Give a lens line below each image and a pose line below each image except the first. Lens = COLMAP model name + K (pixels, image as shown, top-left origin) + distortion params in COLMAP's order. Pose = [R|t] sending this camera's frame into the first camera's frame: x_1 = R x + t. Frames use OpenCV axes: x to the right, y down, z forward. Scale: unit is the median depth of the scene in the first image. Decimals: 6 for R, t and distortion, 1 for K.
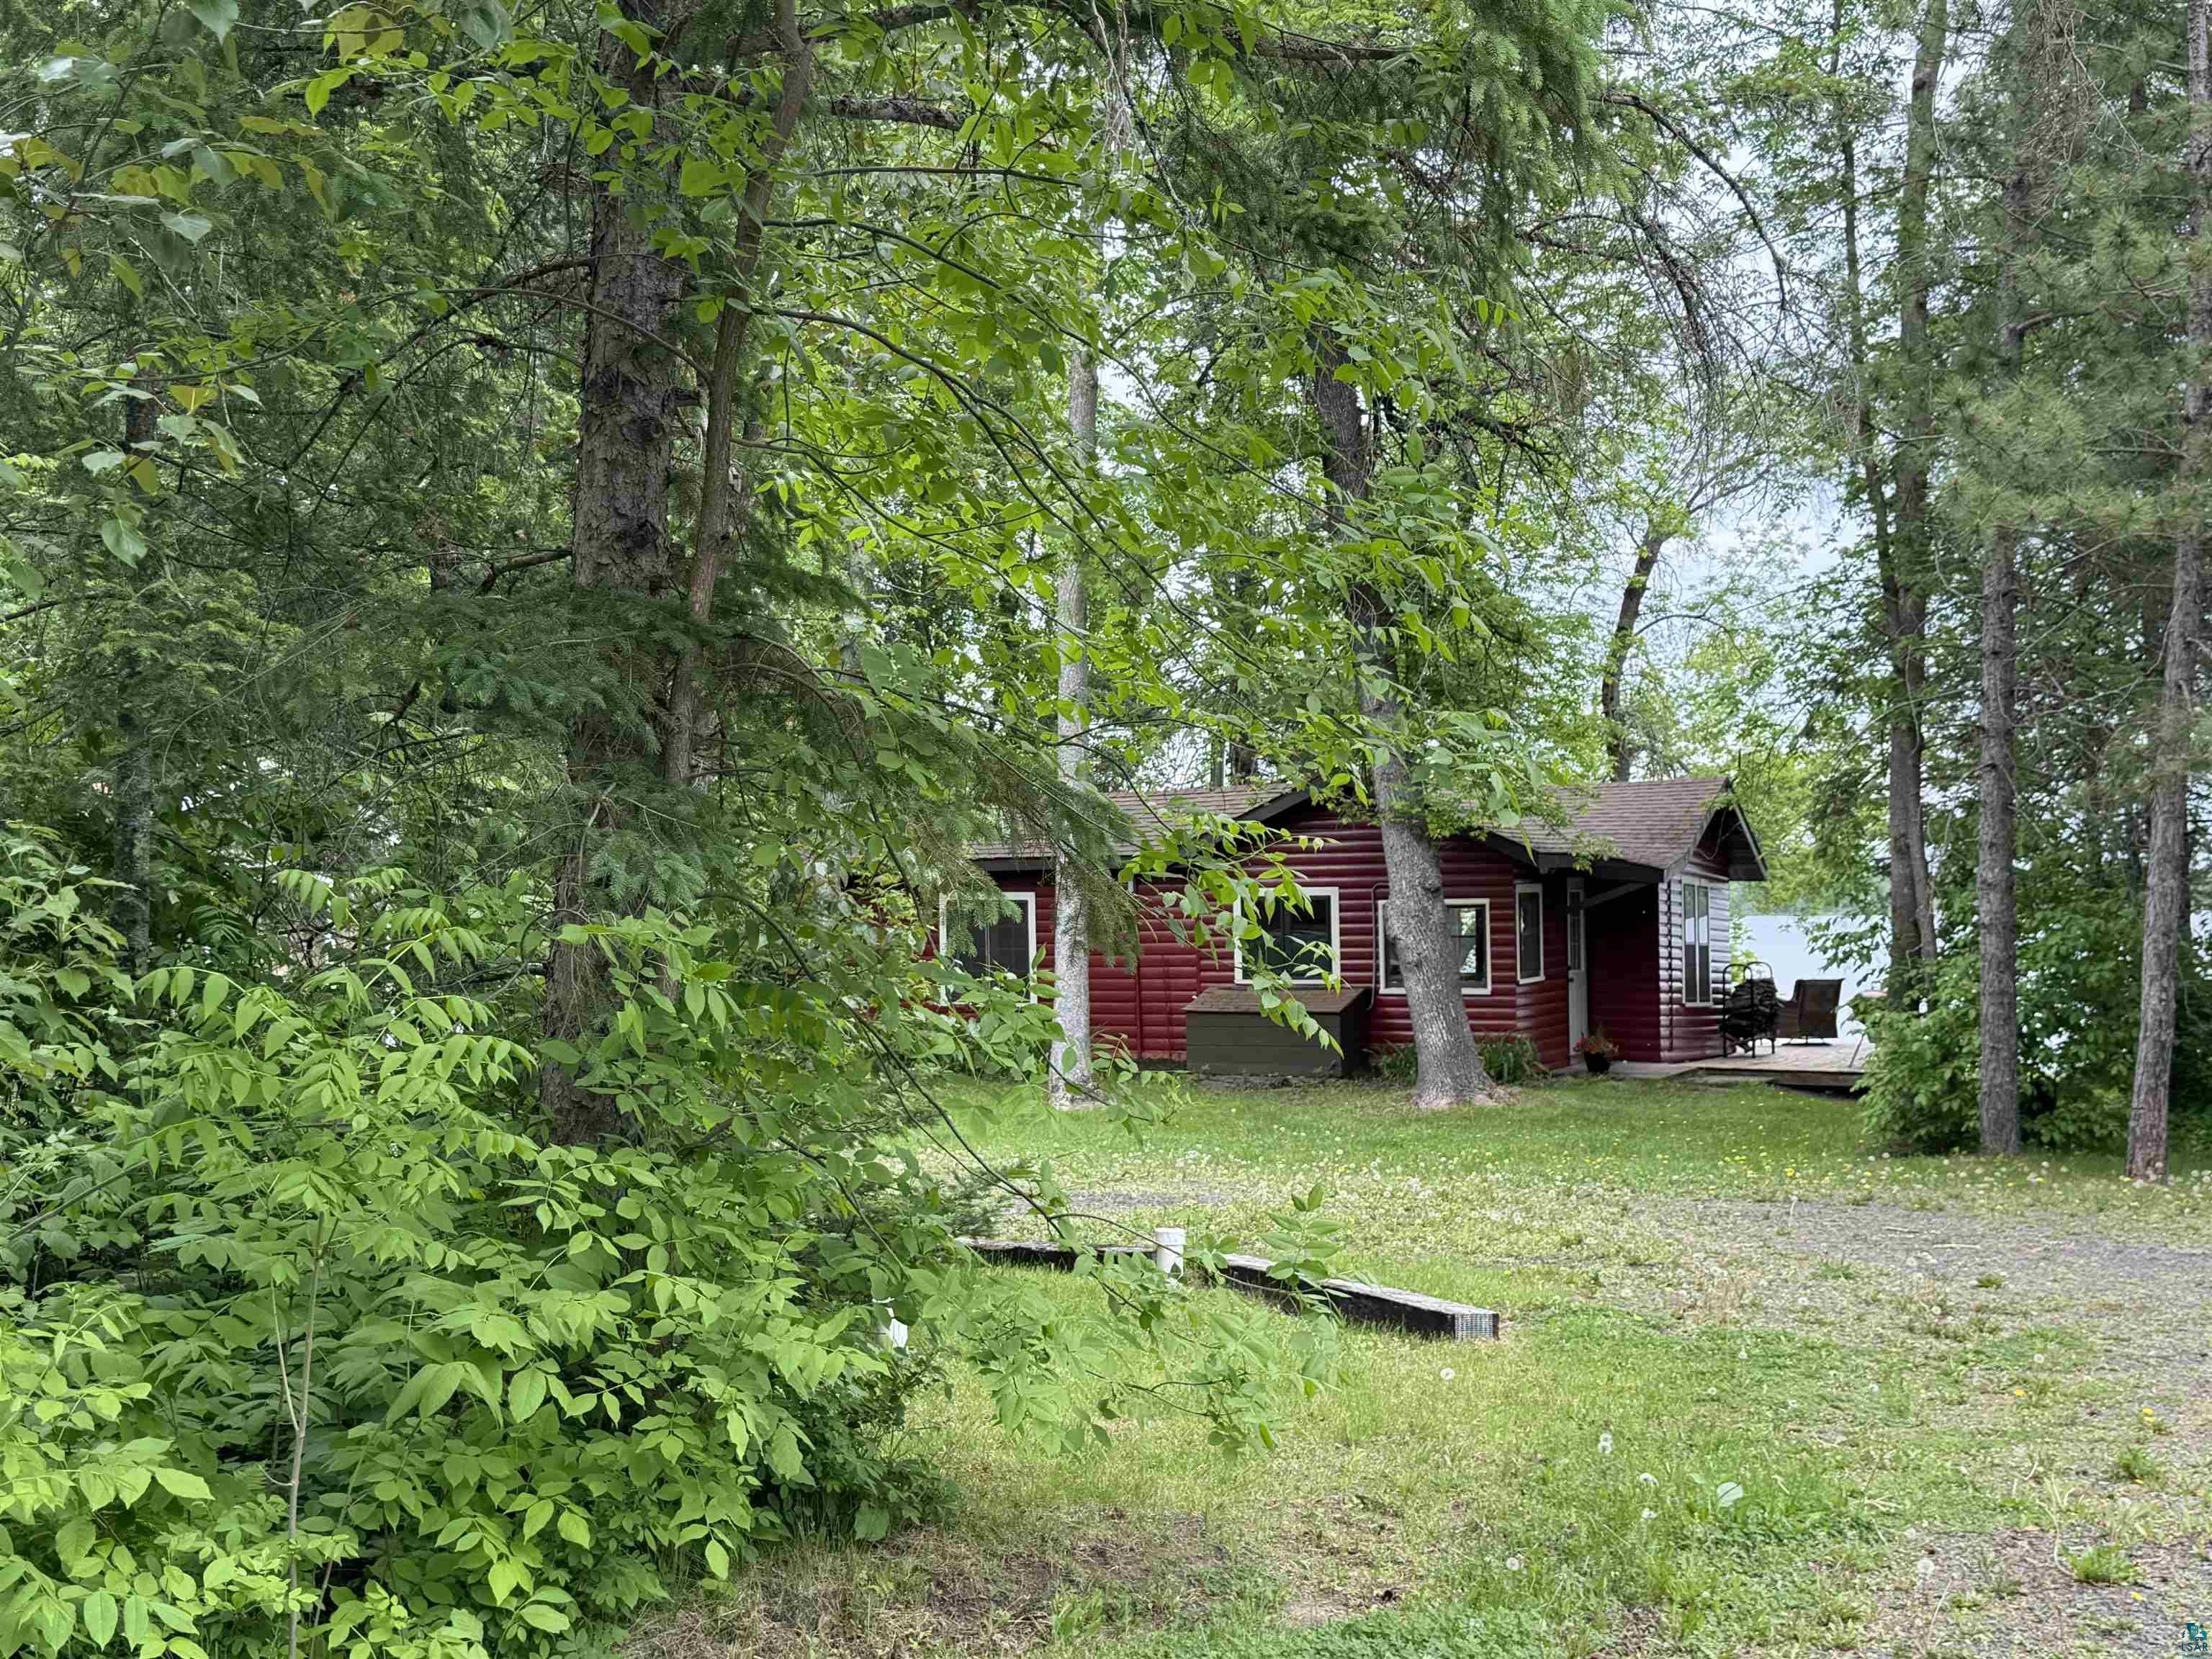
lens RADIAL K [[2694.0, 0, 1106.0], [0, 2694.0, 829.5], [0, 0, 1]] dist [0.011001, 0.002331]
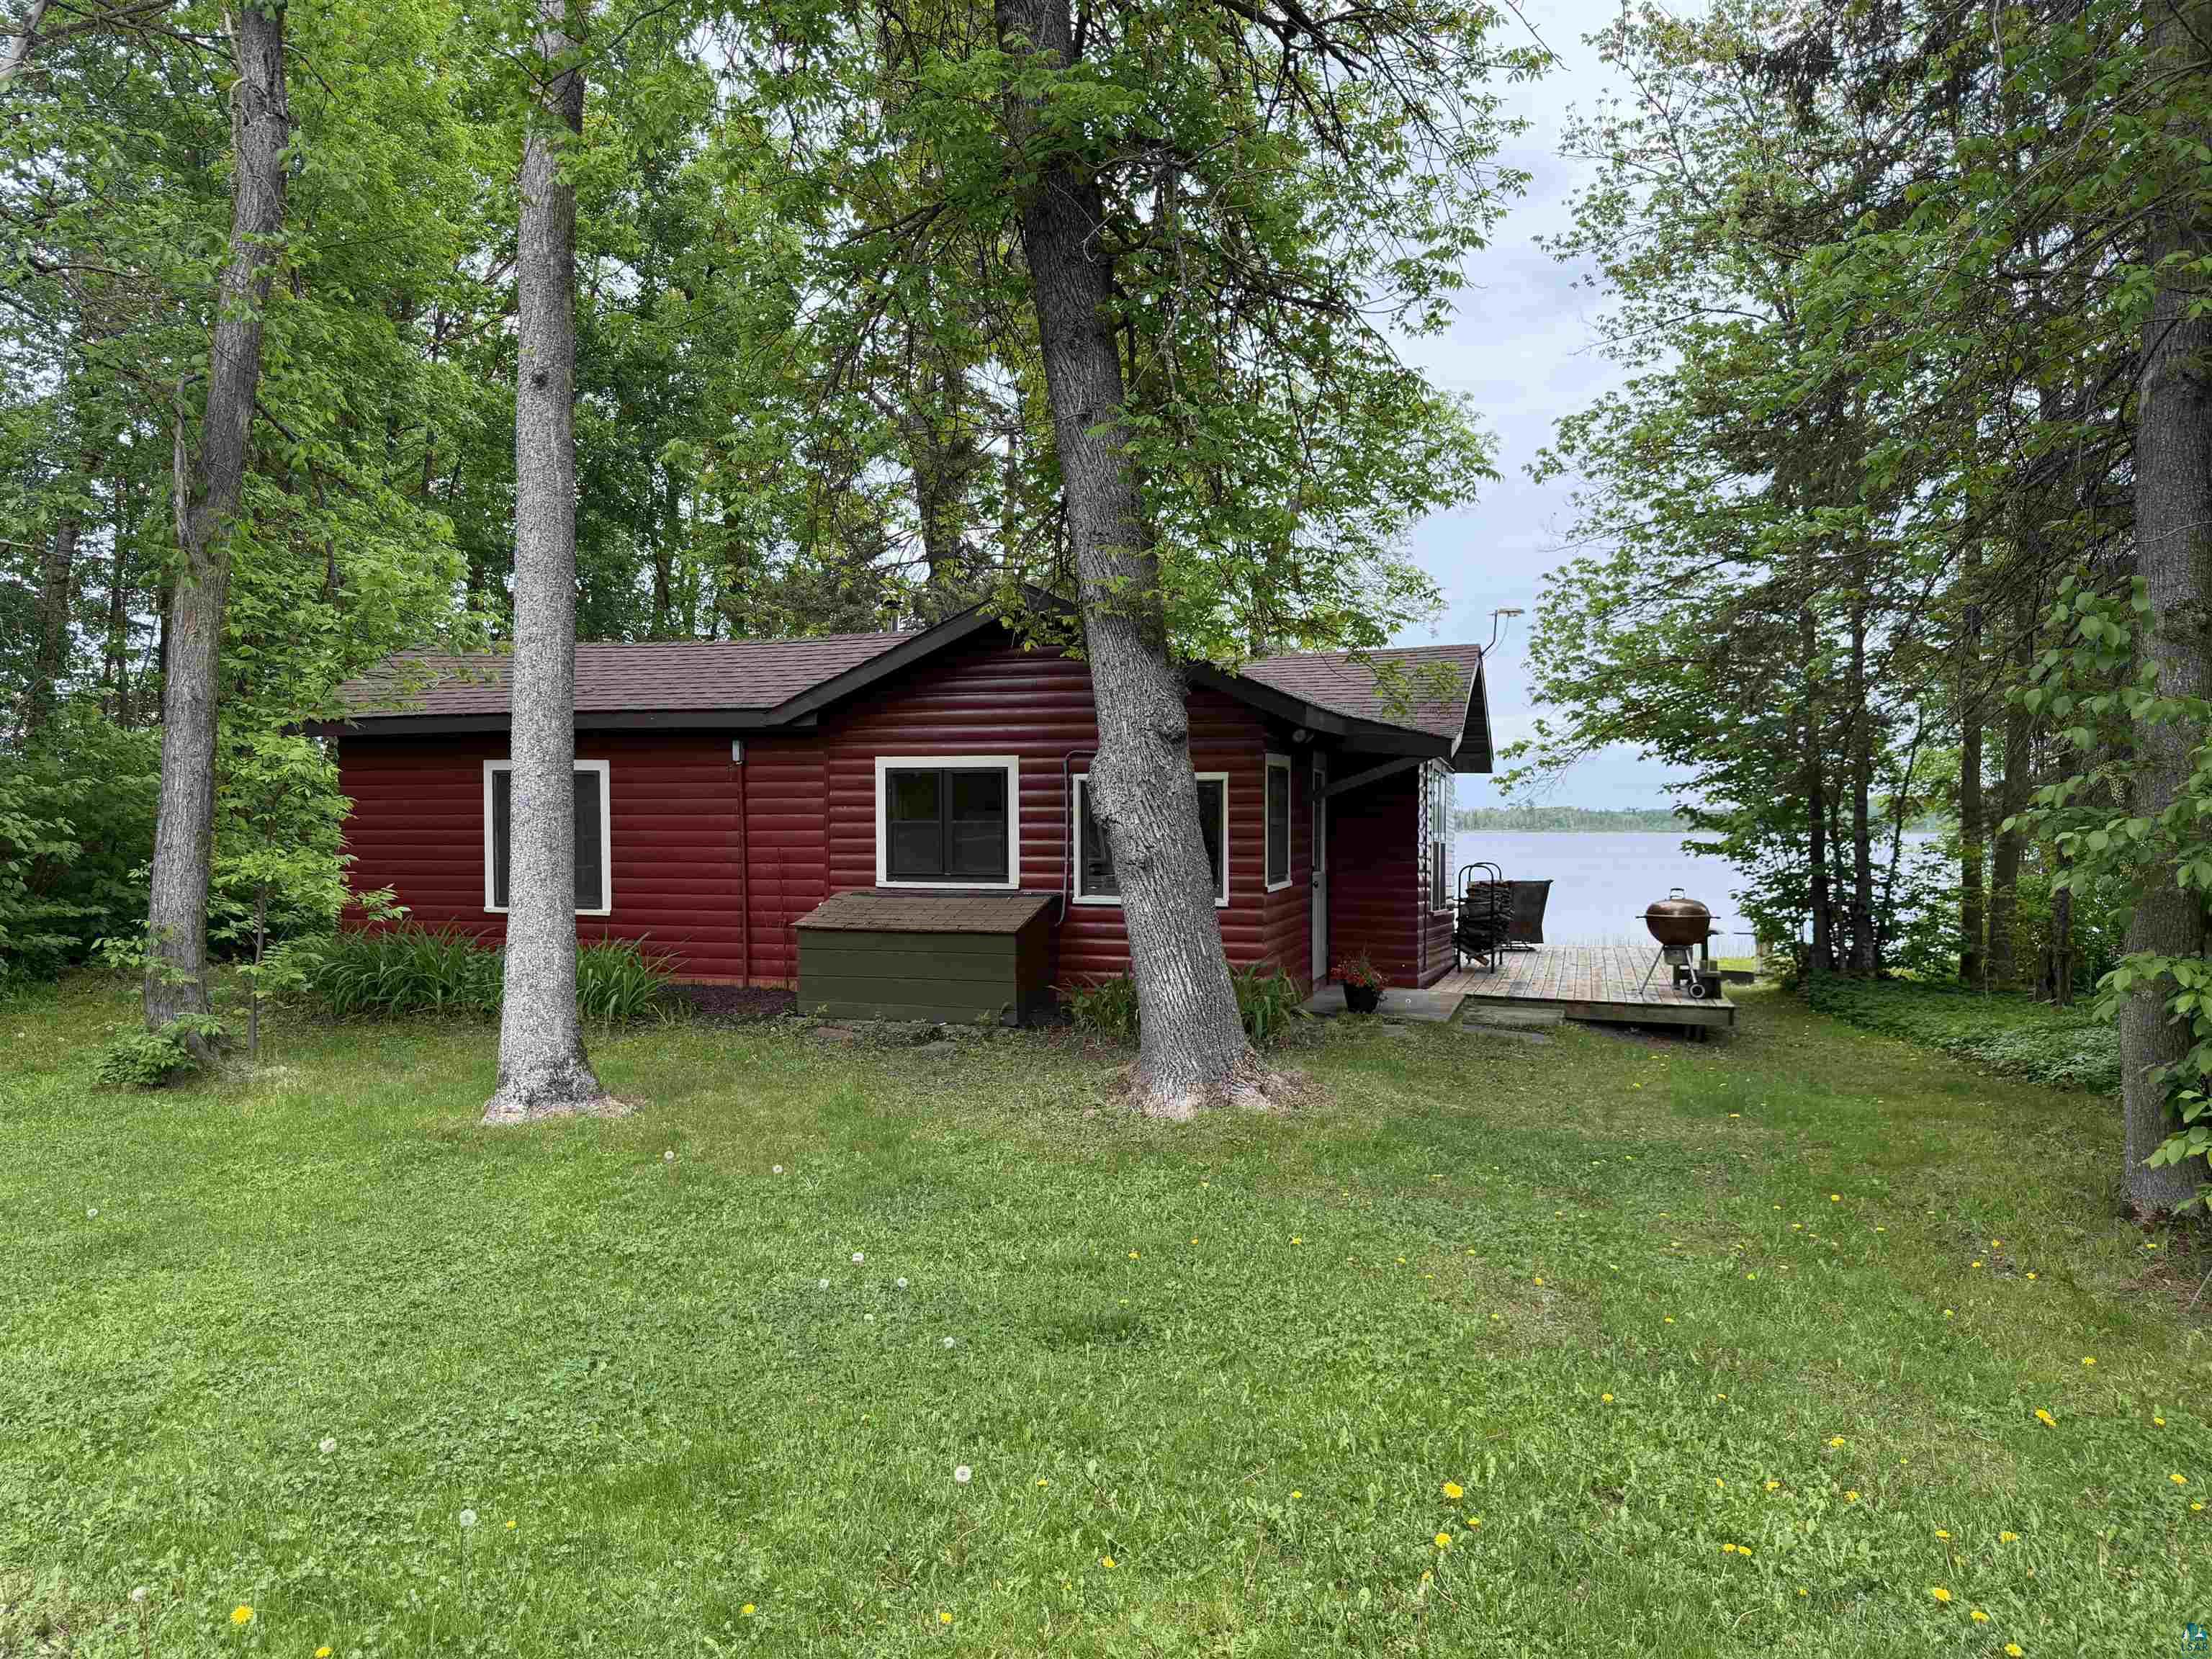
lens RADIAL K [[1538.5, 0, 1101.6], [0, 1538.5, 837.7], [0, 0, 1]] dist [0.158049, -0.308759]
pose [[0.991490, 0.013144, 0.129516, 0.055552], [-0.017969, 0.999185, 0.036151, 0.028364], [-0.128935, -0.038171, 0.990918, 0.591535]]
